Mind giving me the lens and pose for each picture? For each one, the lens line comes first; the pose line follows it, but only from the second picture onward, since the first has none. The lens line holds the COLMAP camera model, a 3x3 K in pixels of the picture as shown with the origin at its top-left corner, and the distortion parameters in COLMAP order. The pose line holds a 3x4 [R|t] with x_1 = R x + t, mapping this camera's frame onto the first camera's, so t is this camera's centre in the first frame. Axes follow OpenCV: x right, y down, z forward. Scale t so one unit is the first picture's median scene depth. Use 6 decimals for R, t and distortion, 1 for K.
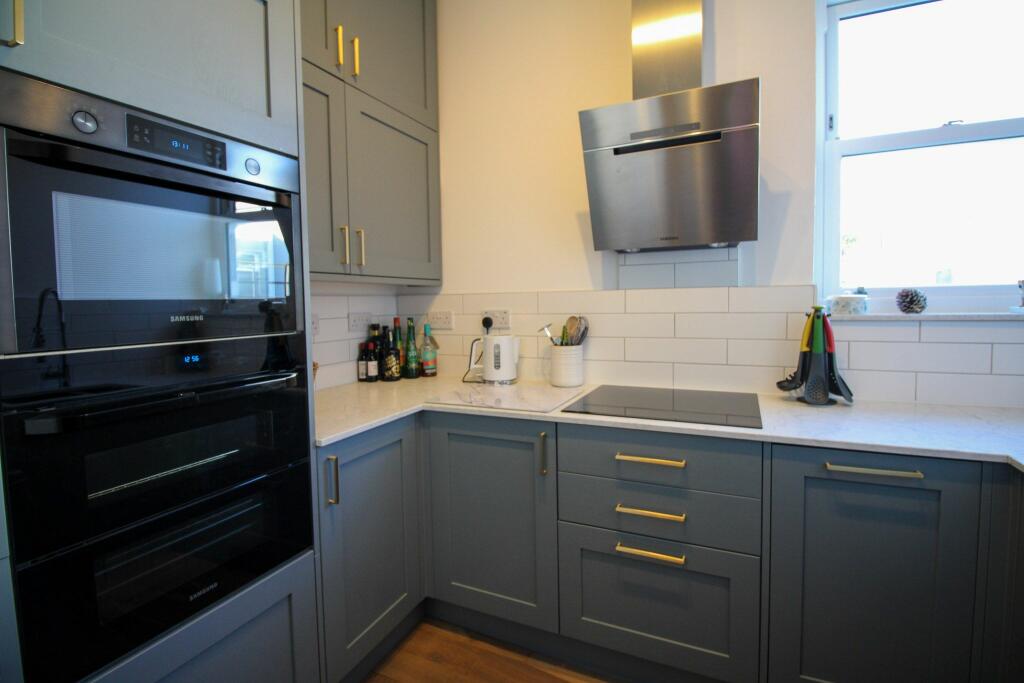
lens RADIAL K [[476.0, 0, 512.4], [0, 476.0, 322.8], [0, 0, 1]] dist [-0.021555, -0.000103]
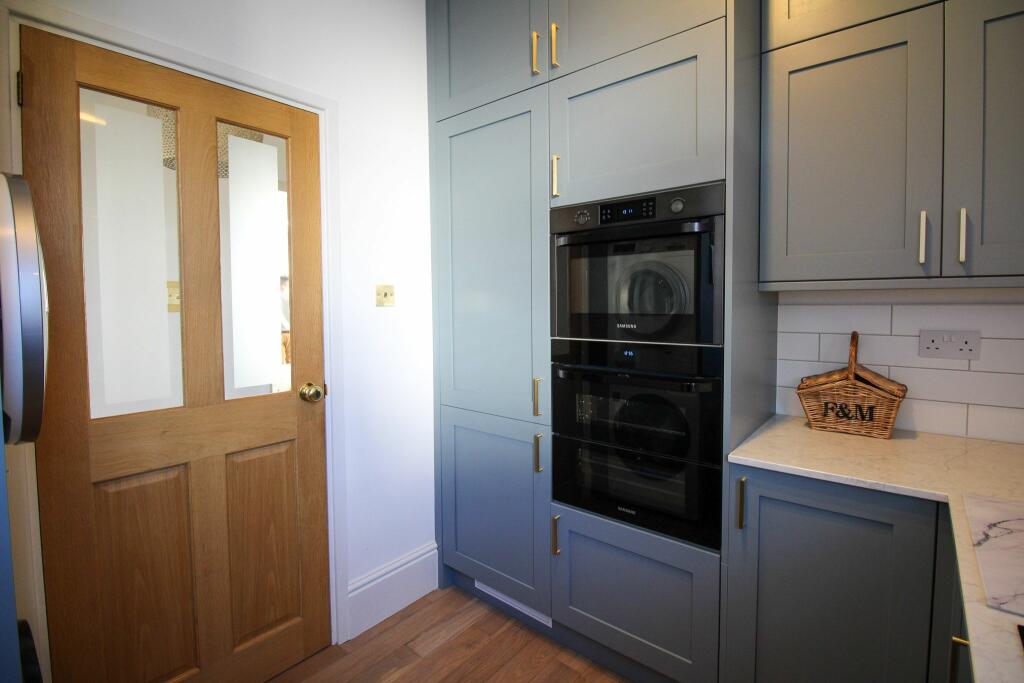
lens RADIAL K [[476.0, 0, 512.4], [0, 476.0, 322.8], [0, 0, 1]] dist [-0.021555, -0.000103]
pose [[-0.261456, 0.060486, -0.963318, 0.749951], [-0.031432, 0.996972, 0.071130, -0.100558], [0.964703, 0.048877, -0.258763, 0.896967]]
